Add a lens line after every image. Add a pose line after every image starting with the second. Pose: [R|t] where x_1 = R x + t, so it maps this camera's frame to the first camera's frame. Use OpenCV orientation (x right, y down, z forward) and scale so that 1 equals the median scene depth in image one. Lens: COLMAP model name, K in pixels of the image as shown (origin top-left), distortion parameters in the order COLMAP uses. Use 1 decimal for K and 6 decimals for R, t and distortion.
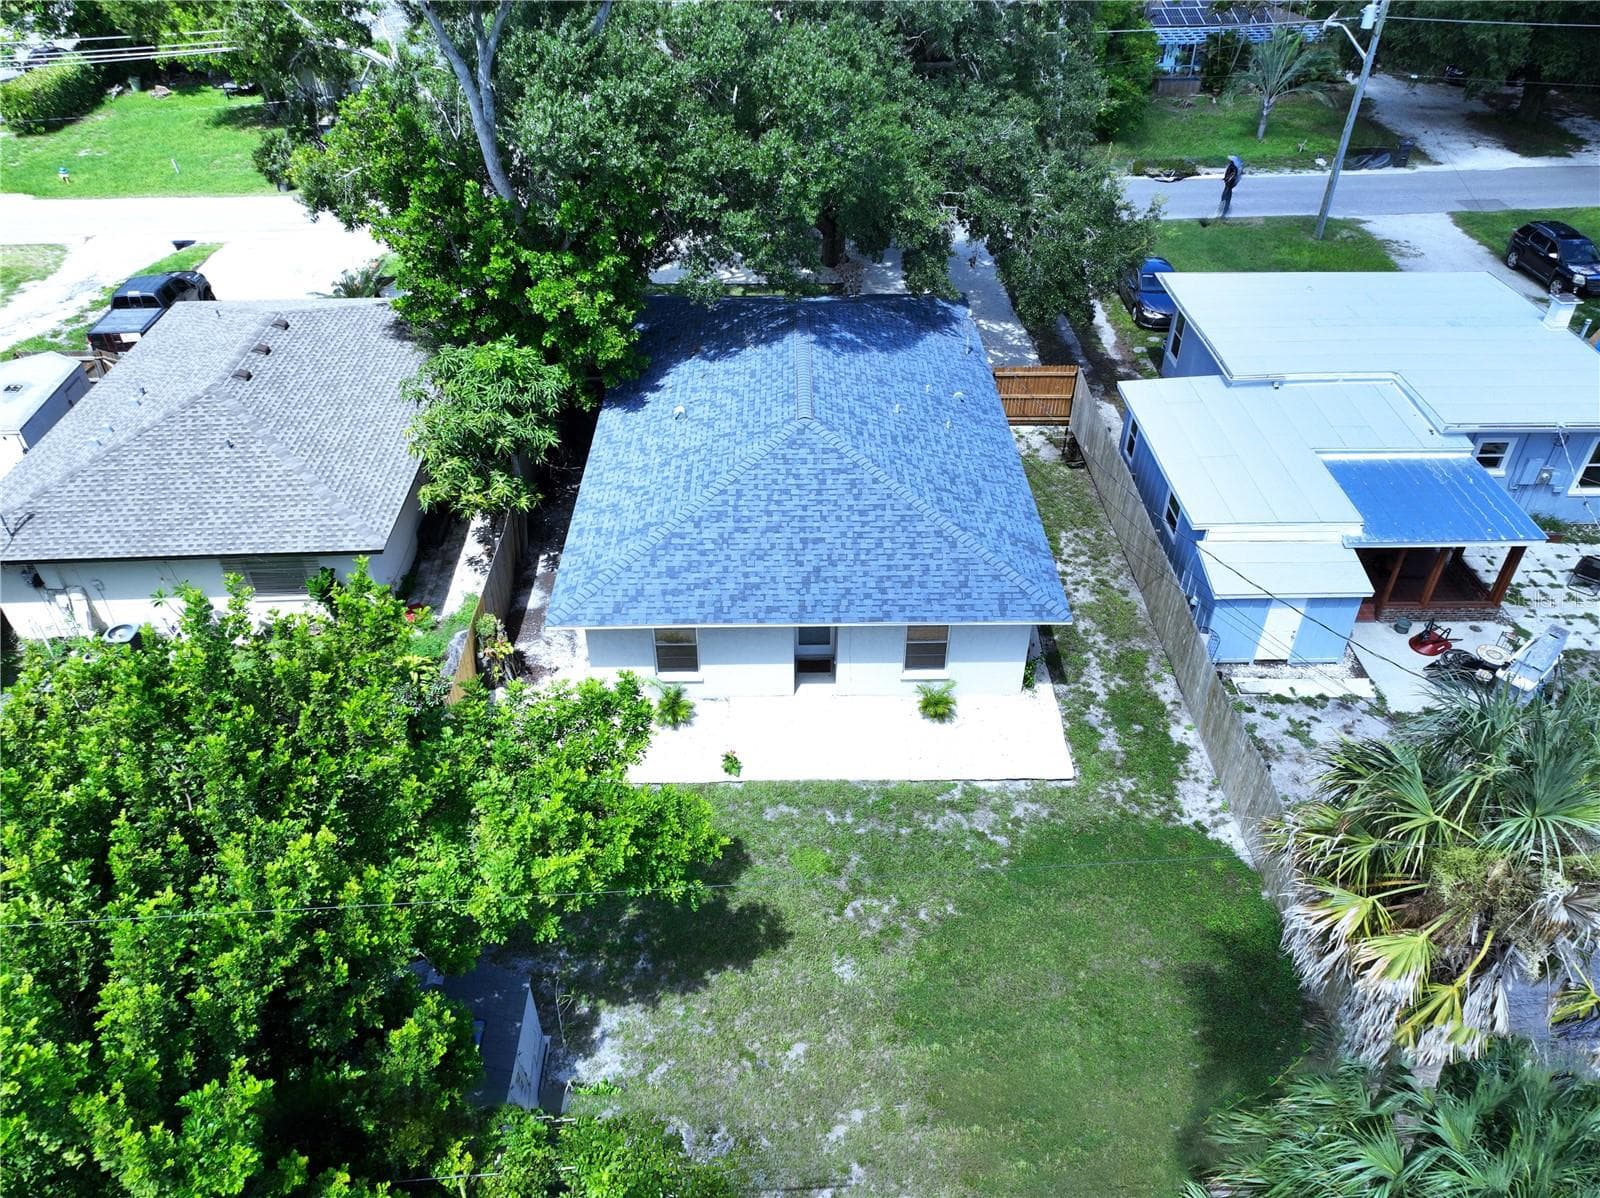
lens RADIAL K [[1119.4, 0, 800.0], [0, 1119.4, 599.0], [0, 0, 1]] dist [0.003466, 0.007296]
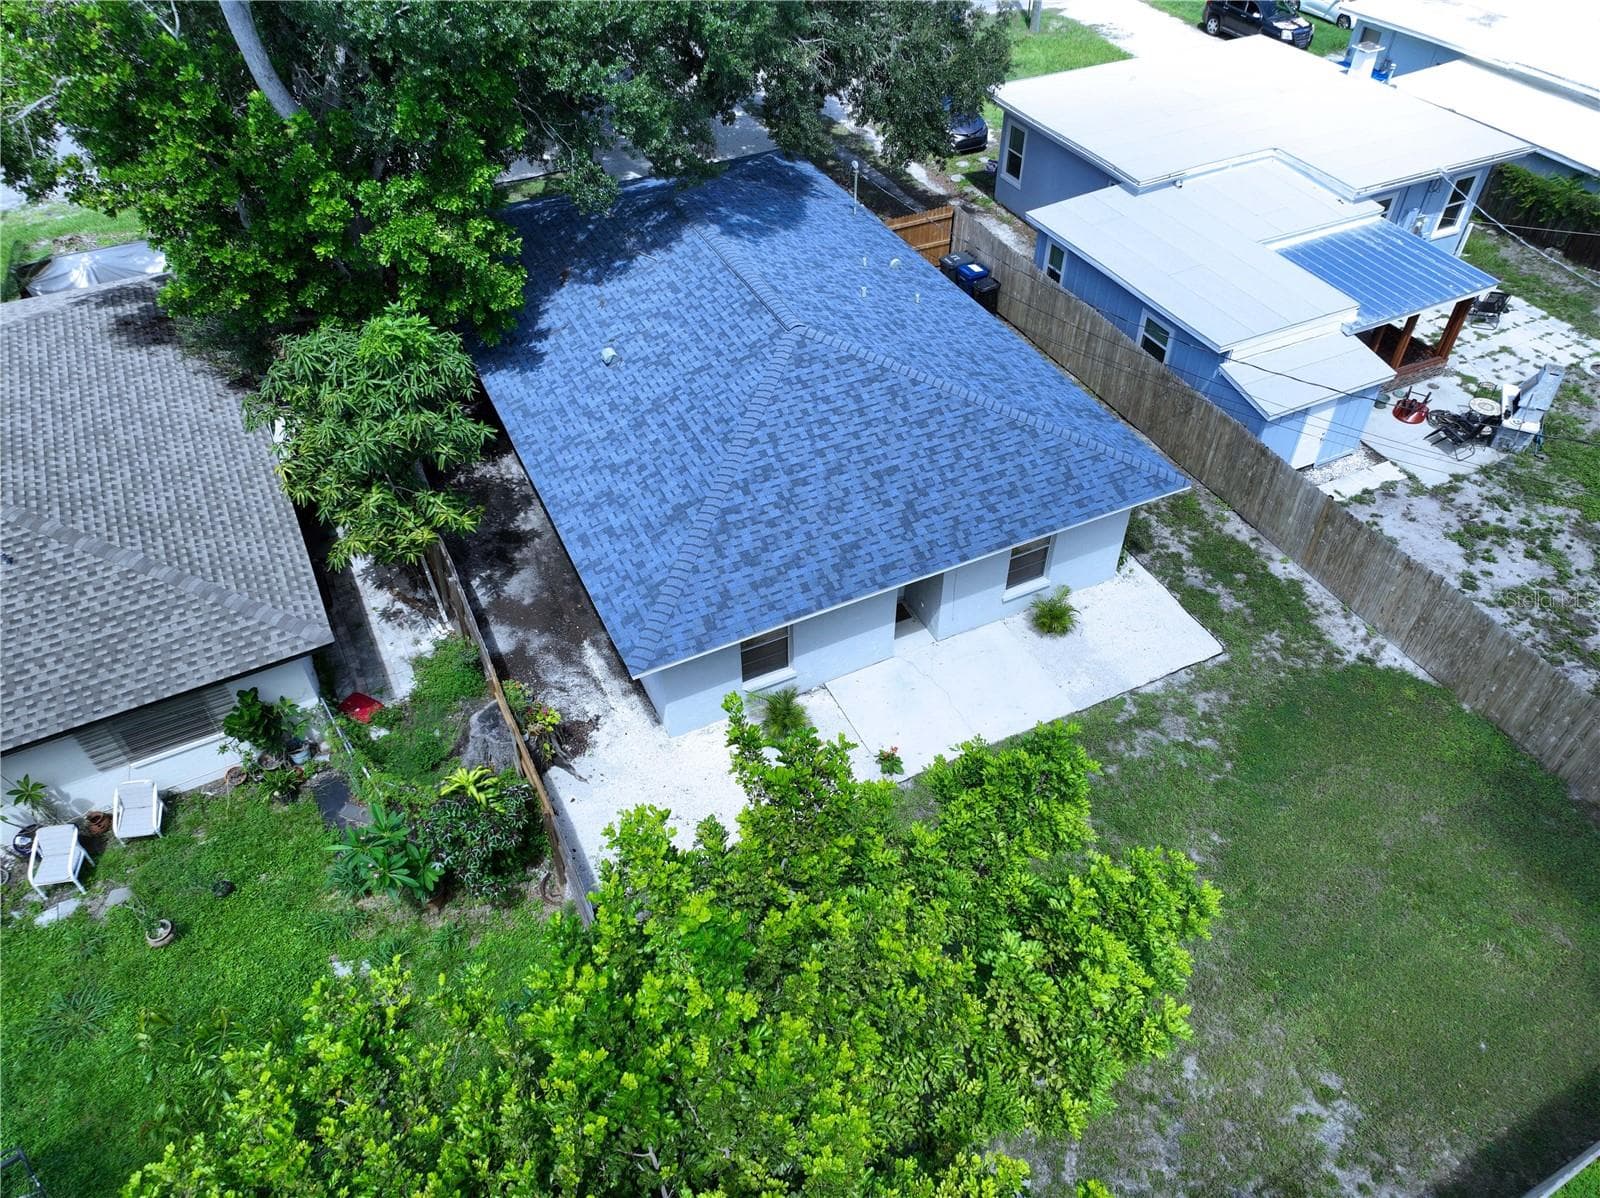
lens RADIAL K [[1116.1, 0, 800.0], [0, 1116.1, 599.0], [0, 0, 1]] dist [0.003010, -0.002109]
pose [[0.909107, -0.293509, 0.295596, -0.285071], [0.259494, 0.954131, 0.149318, -0.092383], [-0.325863, -0.059041, 0.943572, 0.224262]]
